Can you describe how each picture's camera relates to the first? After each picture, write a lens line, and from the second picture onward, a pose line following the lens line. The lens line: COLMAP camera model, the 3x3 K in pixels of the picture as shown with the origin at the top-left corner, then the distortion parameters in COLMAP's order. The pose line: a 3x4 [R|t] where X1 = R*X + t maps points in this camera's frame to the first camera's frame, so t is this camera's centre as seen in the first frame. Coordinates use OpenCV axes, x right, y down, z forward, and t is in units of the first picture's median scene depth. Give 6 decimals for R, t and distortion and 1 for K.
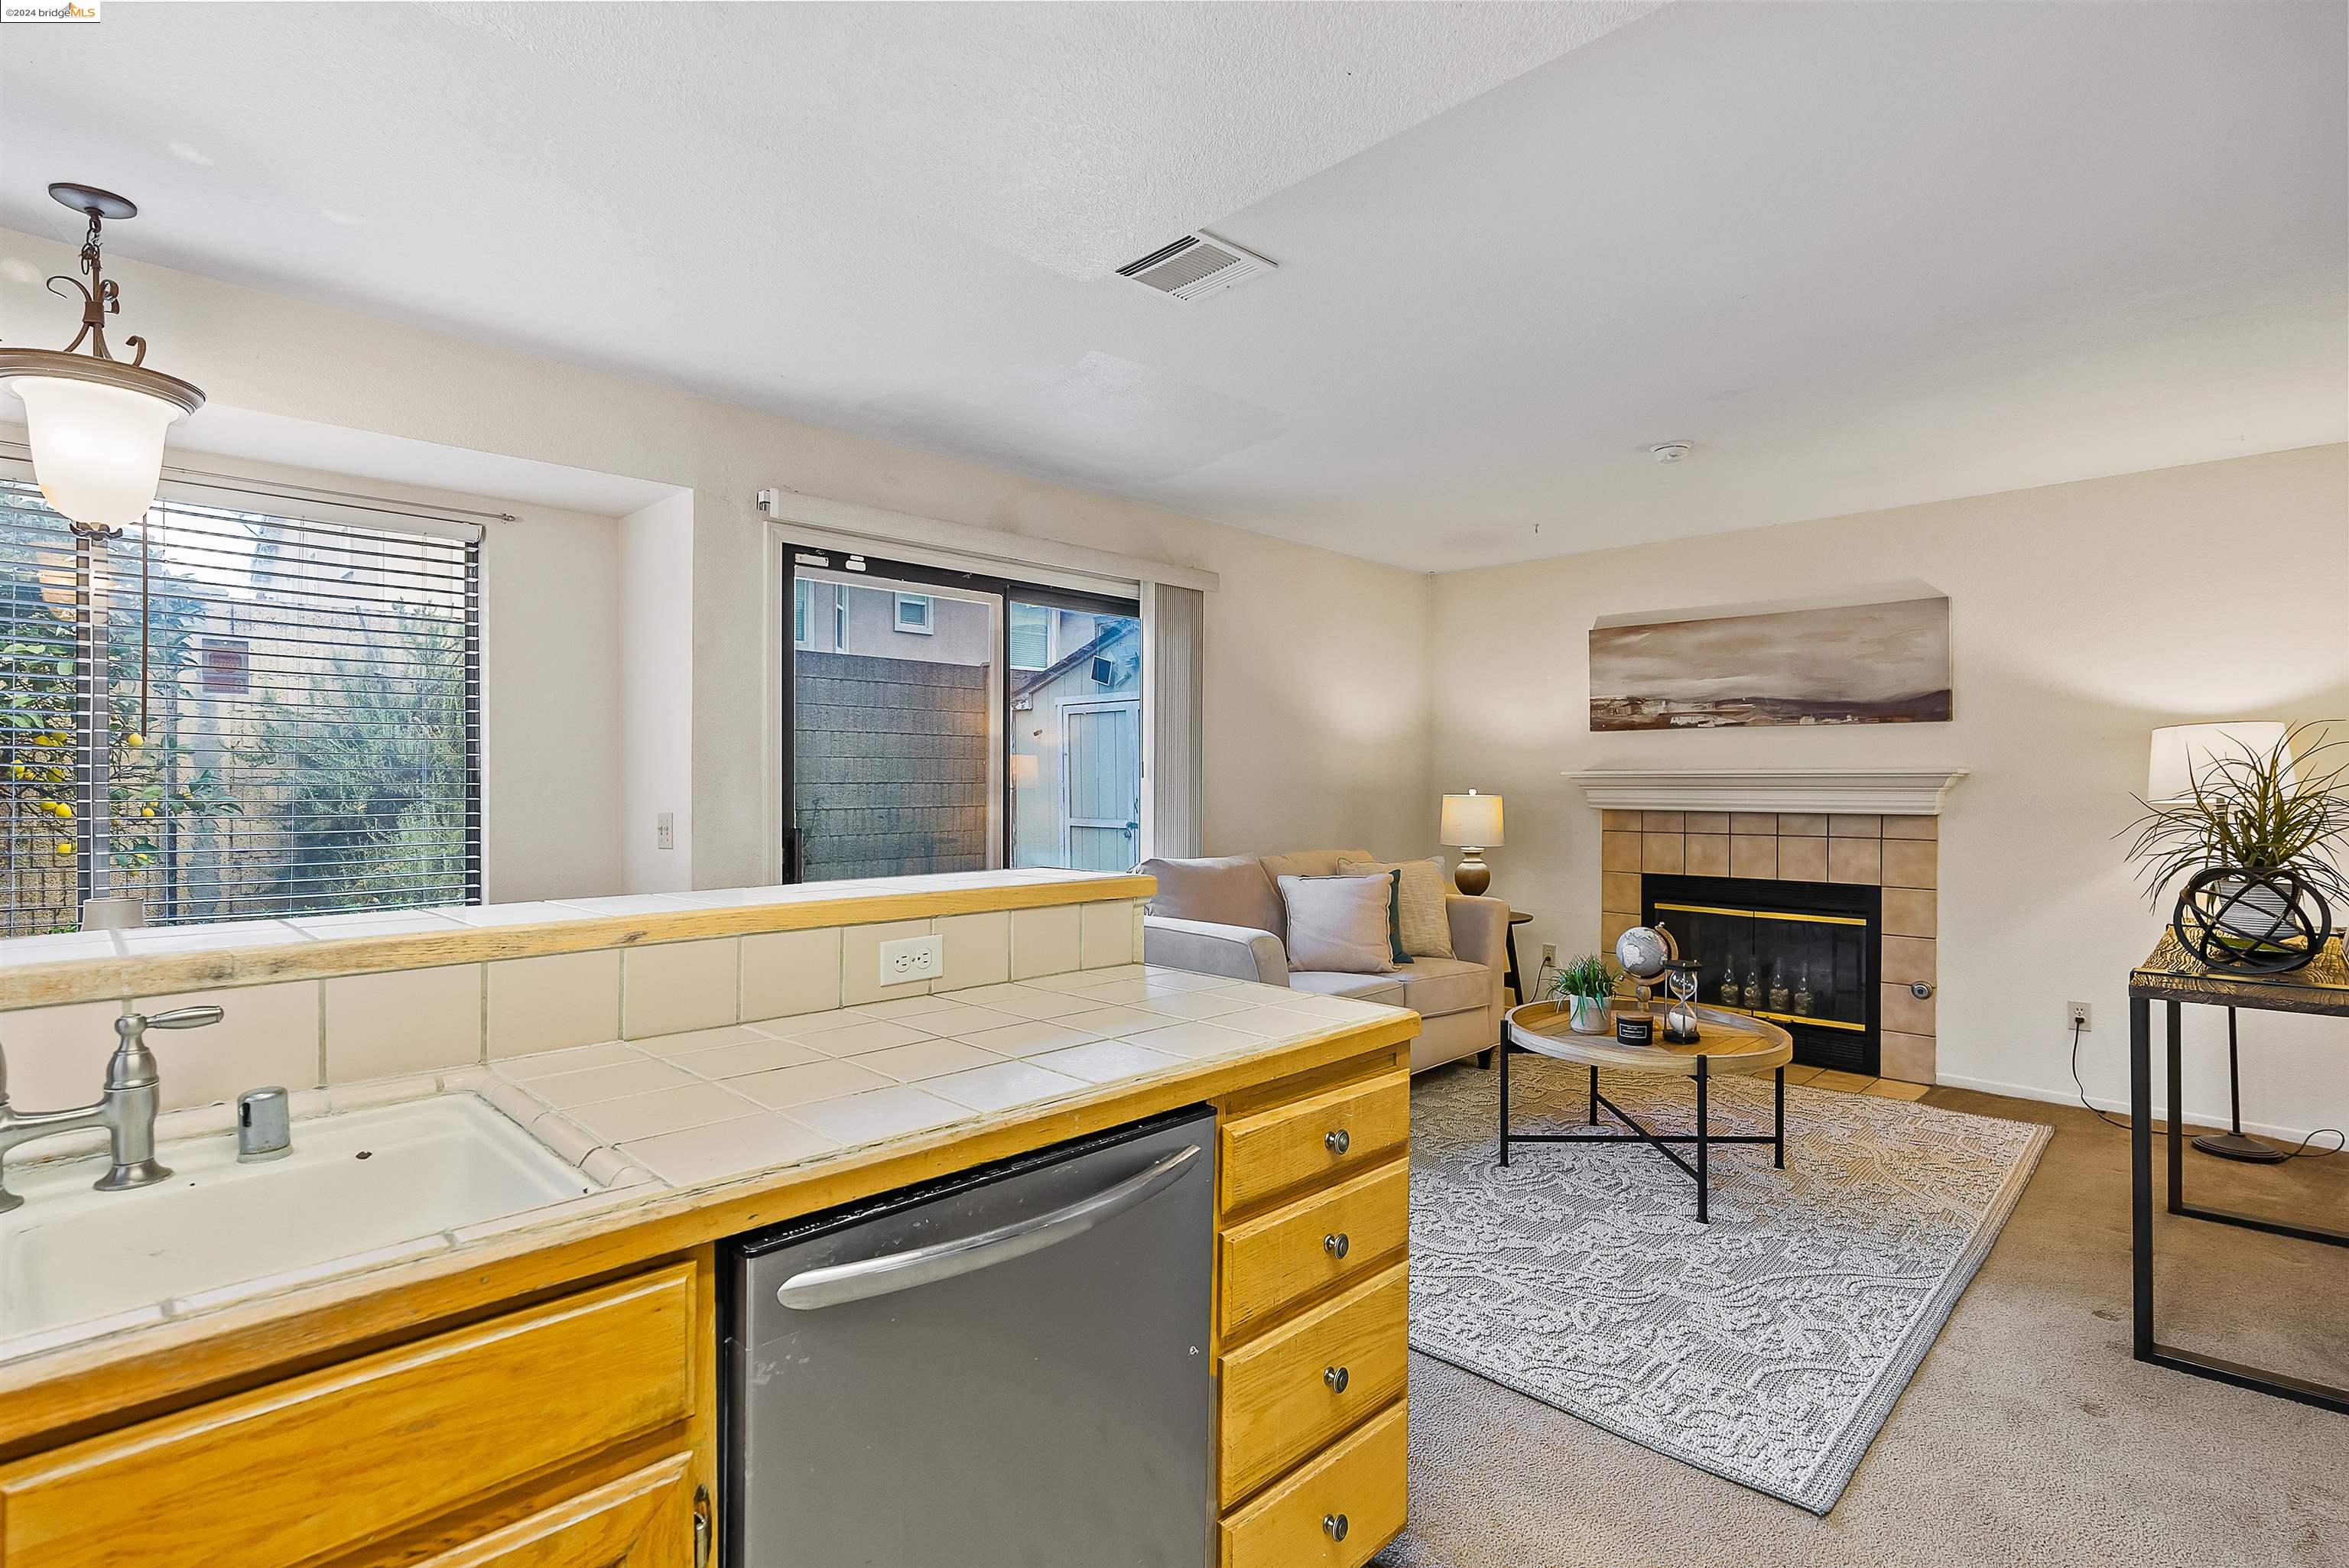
lens RADIAL K [[1125.7, 0, 1188.5], [0, 1125.7, 785.9], [0, 0, 1]] dist [-0.004399, 0.002666]
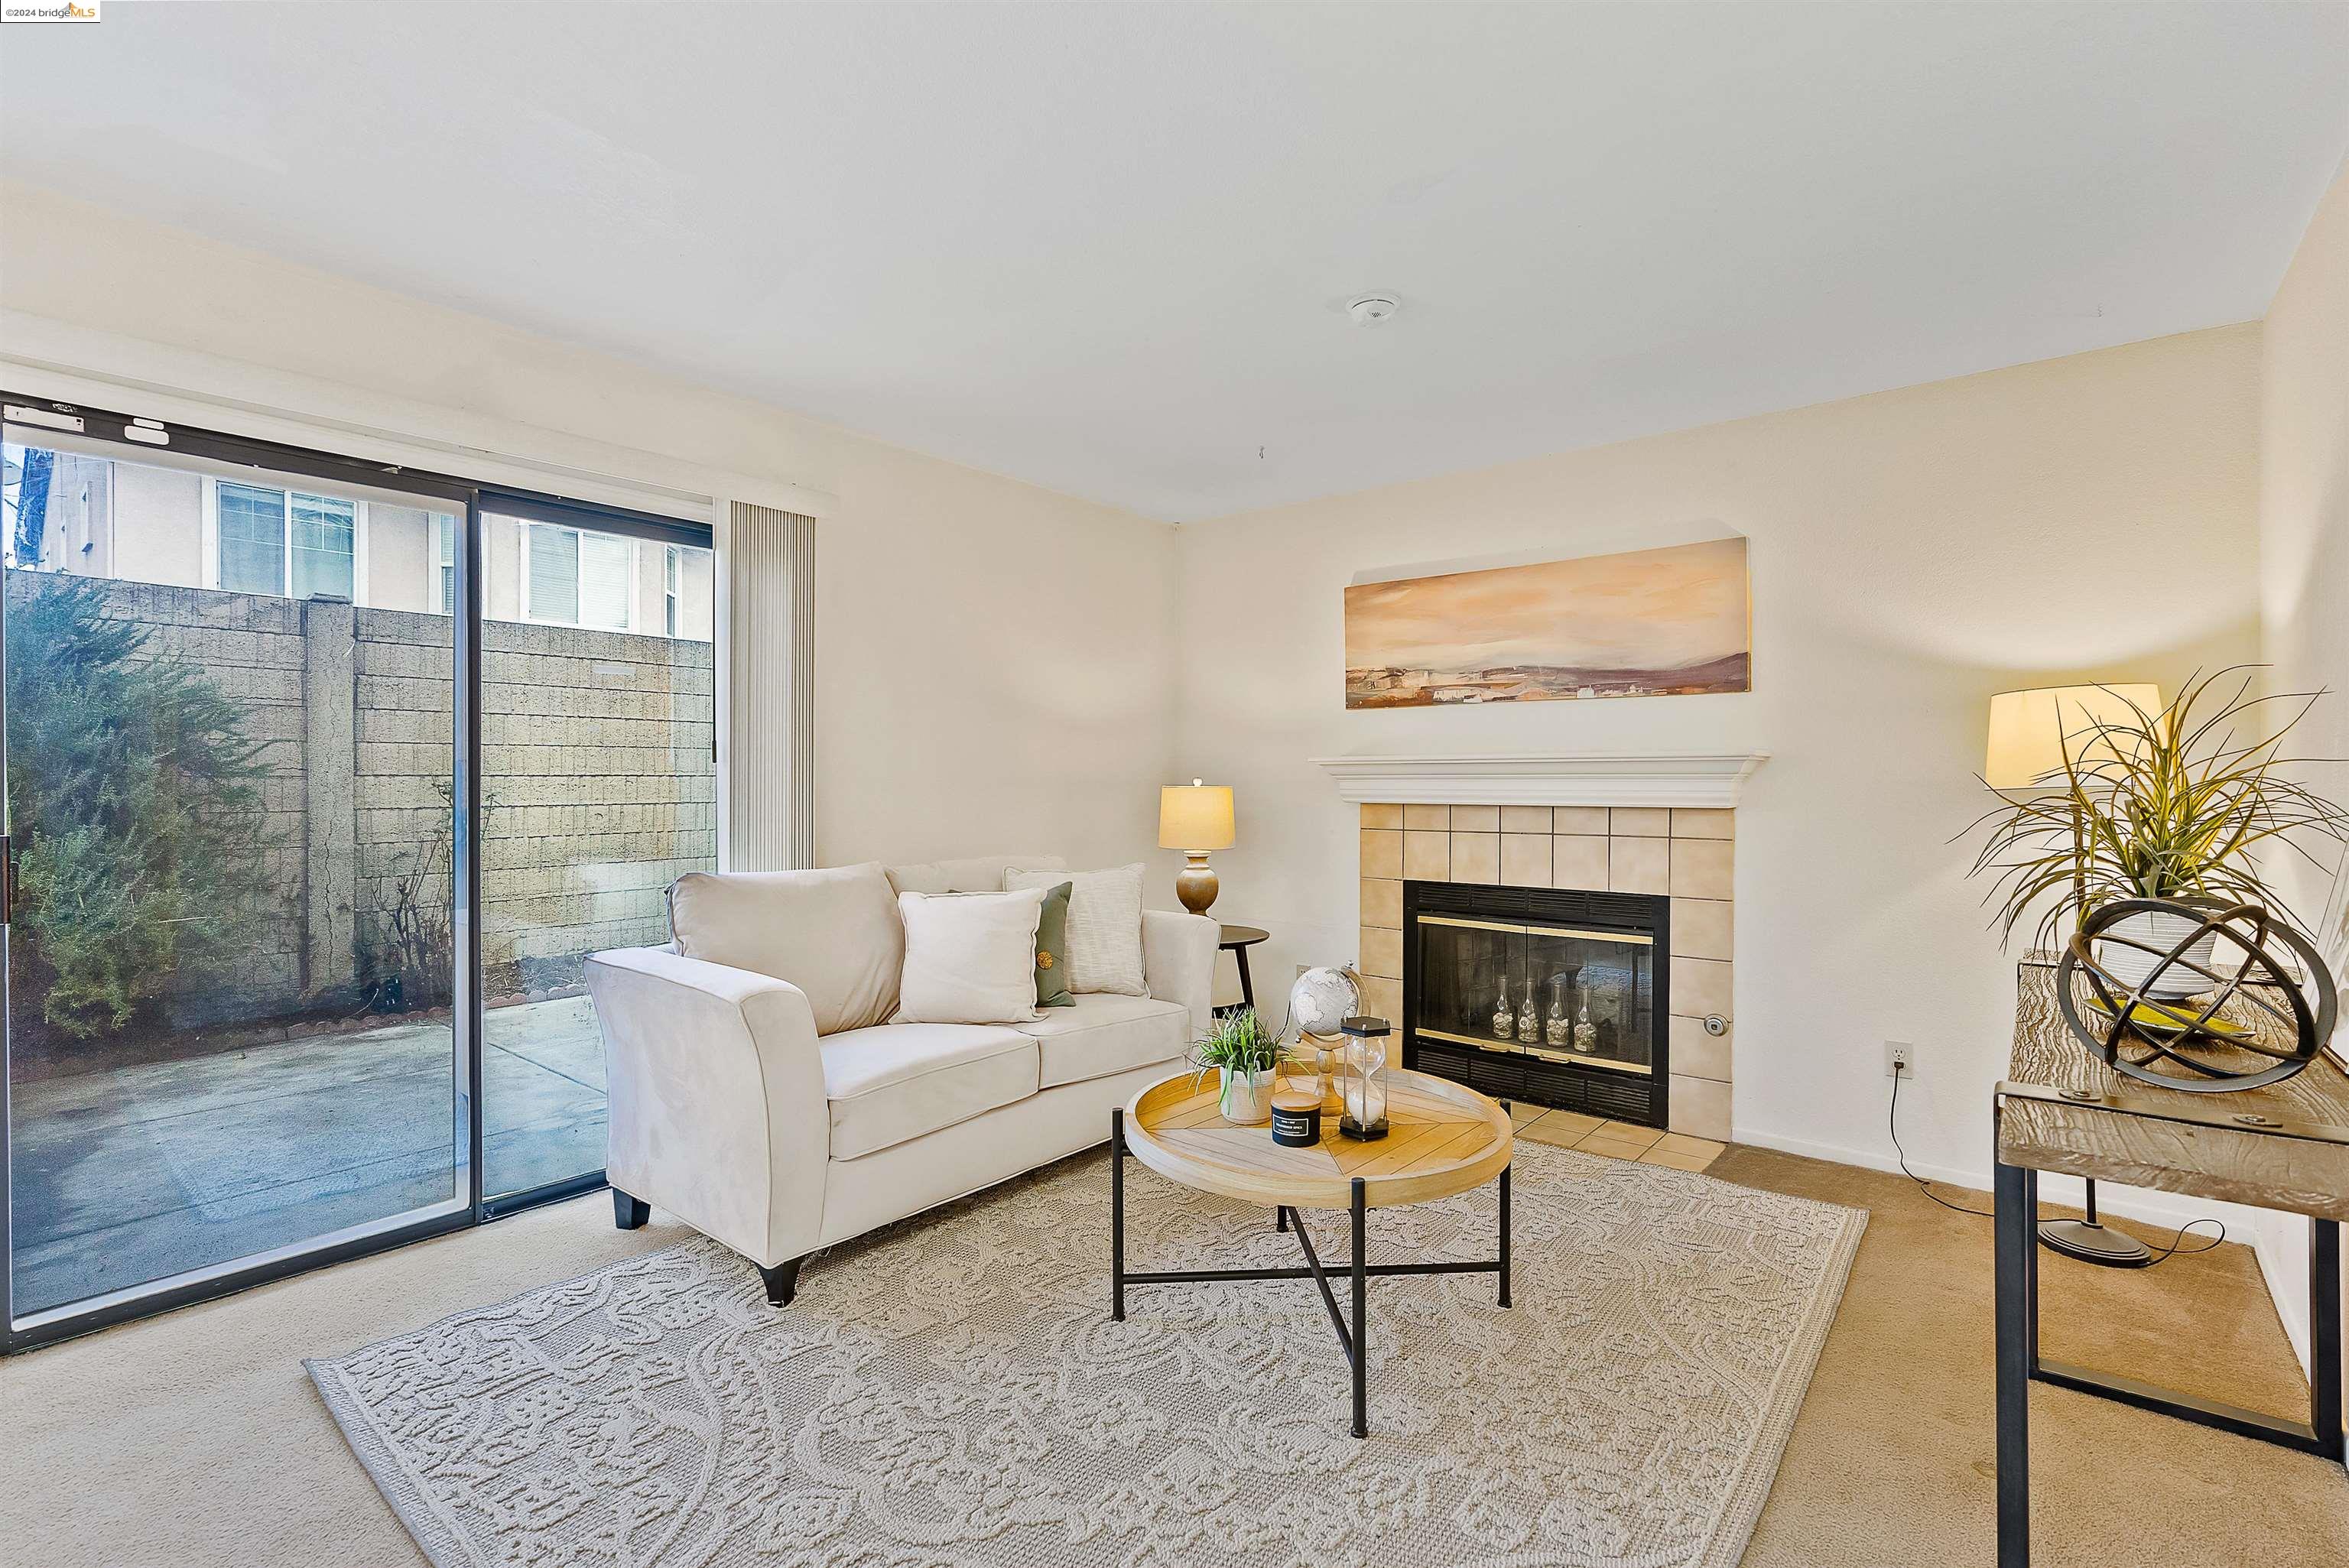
lens RADIAL K [[1067.3, 0, 1188.2], [0, 1067.3, 785.0], [0, 0, 1]] dist [-0.007924, 0.001096]
pose [[0.996436, -0.001790, 0.084335, 0.205755], [0.001611, 0.999996, 0.002193, 0.006603], [-0.084339, -0.002050, 0.996435, 0.263993]]
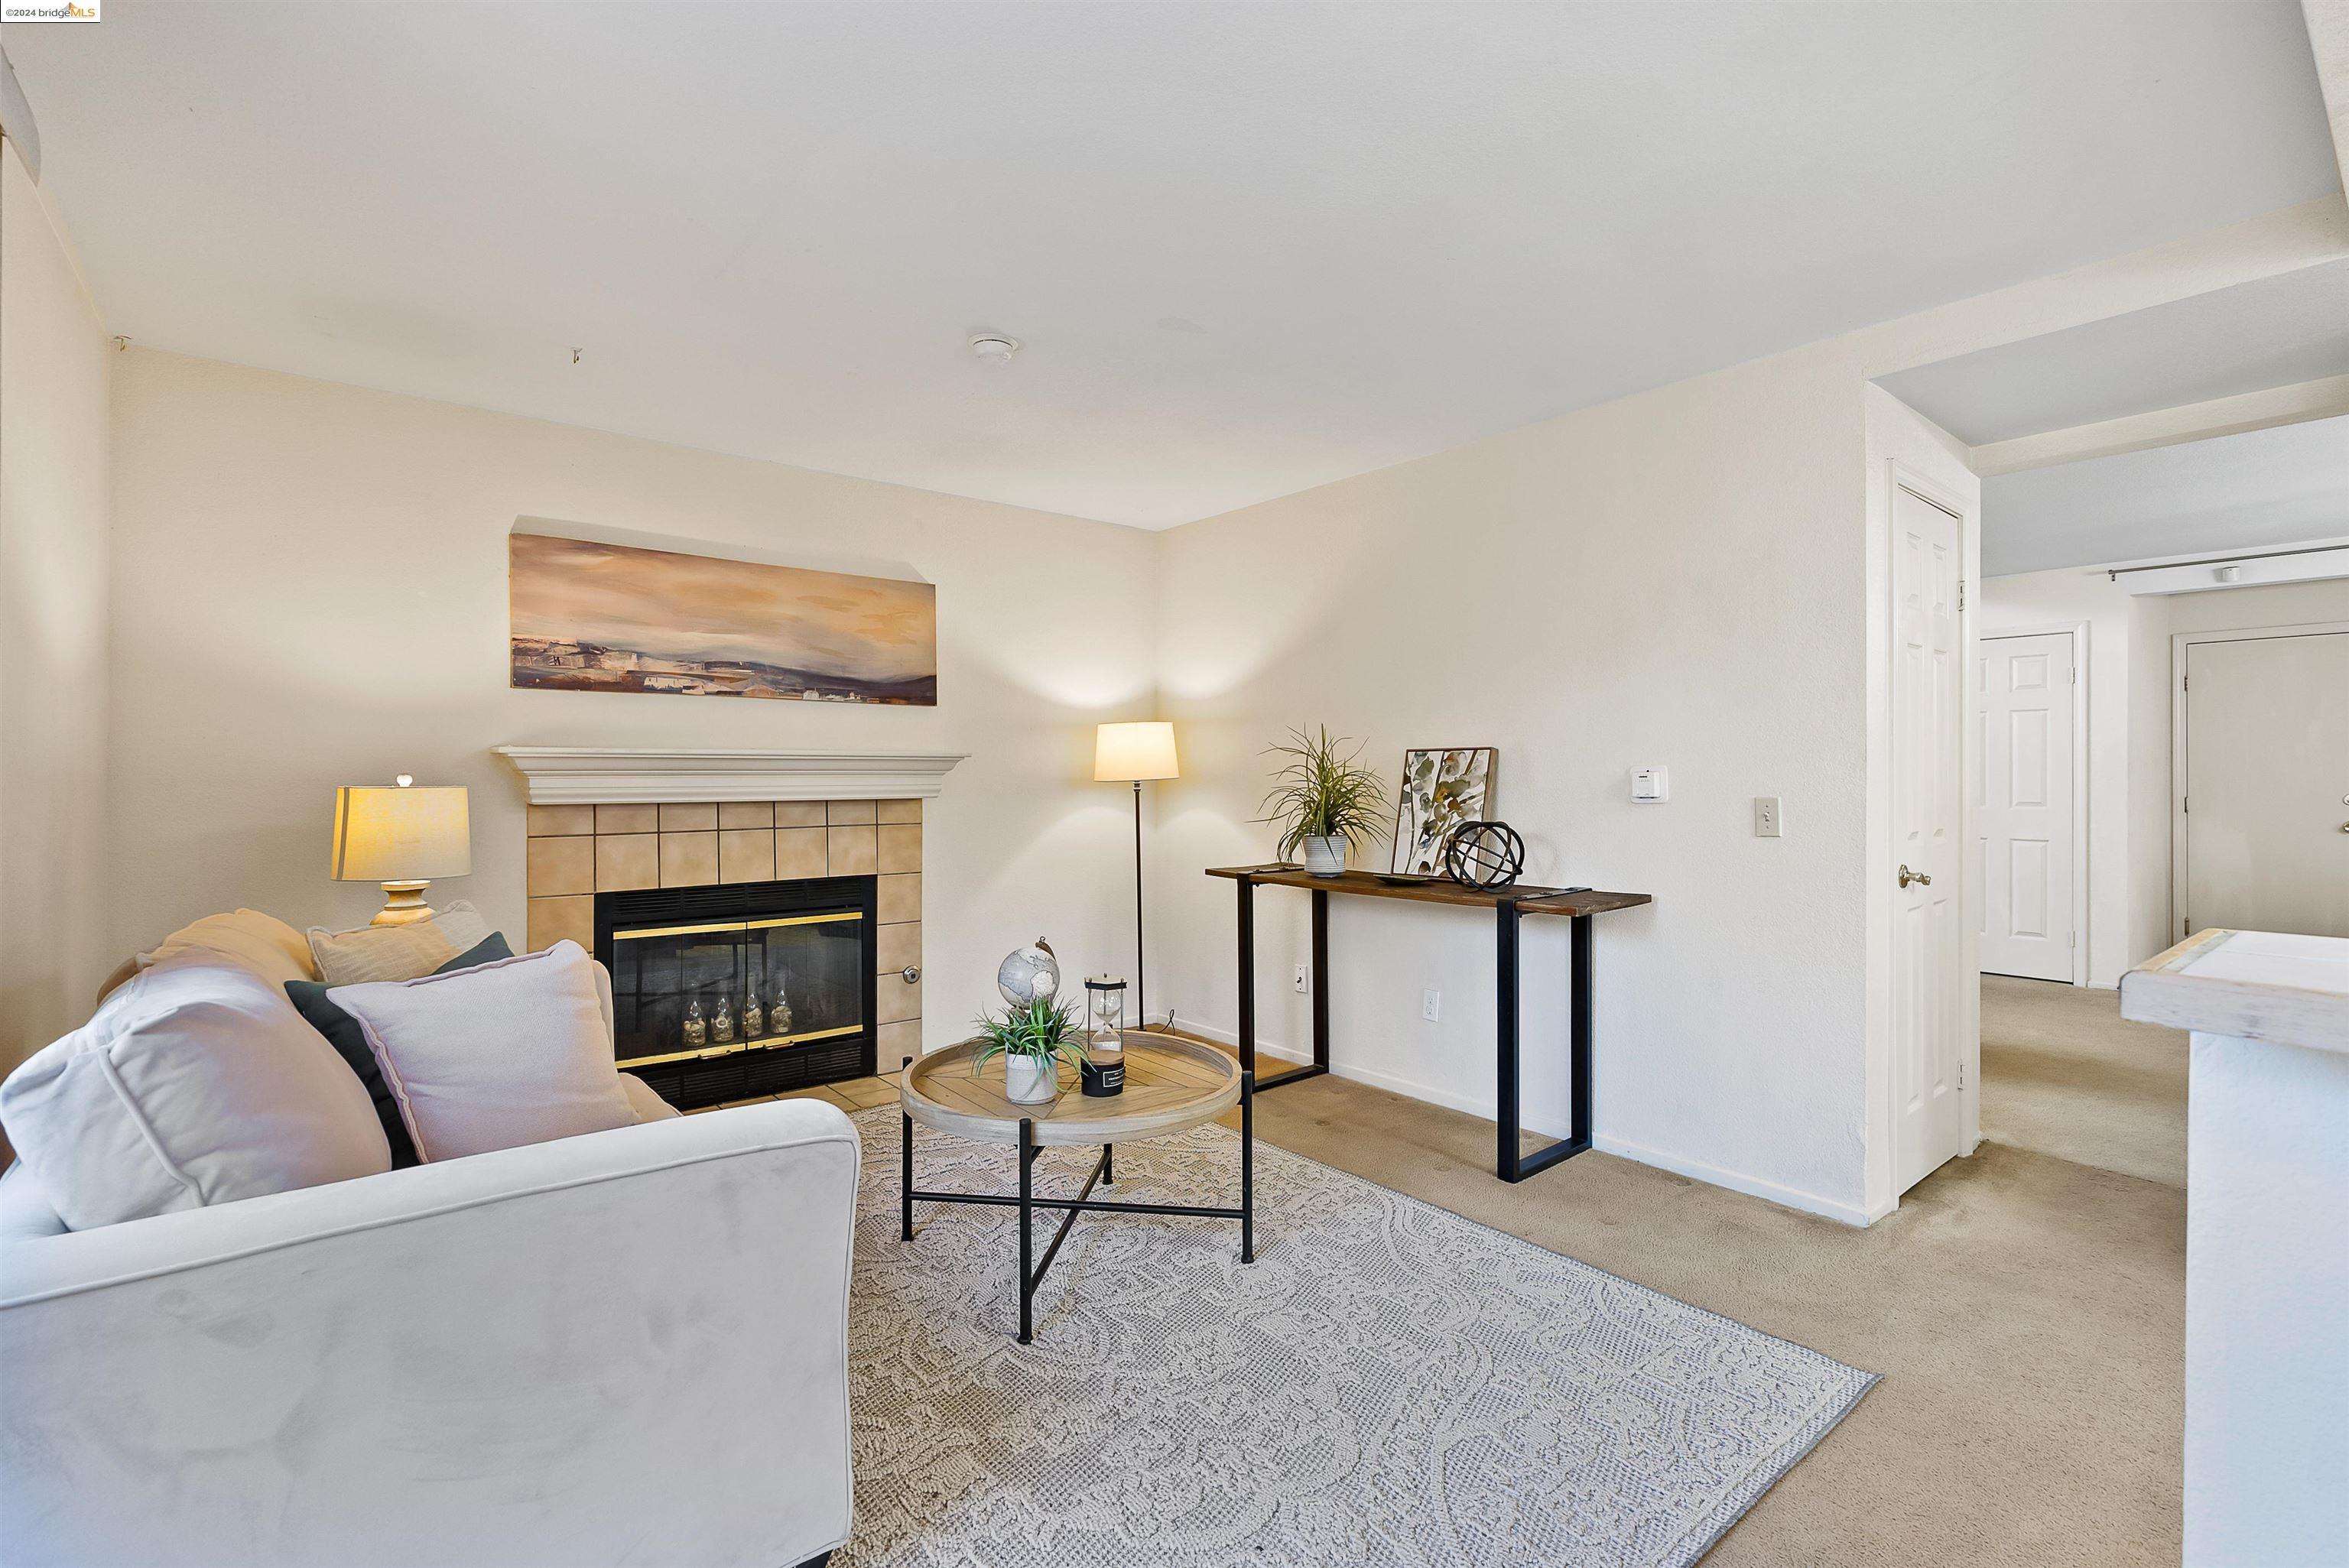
lens RADIAL K [[1067.3, 0, 1185.0], [0, 1067.3, 774.4], [0, 0, 1]] dist [-0.007924, 0.001096]
pose [[0.114958, -0.002716, 0.993367, -0.253639], [0.003051, 0.999993, 0.002382, 0.002623], [-0.993366, 0.002757, 0.114966, 0.638415]]
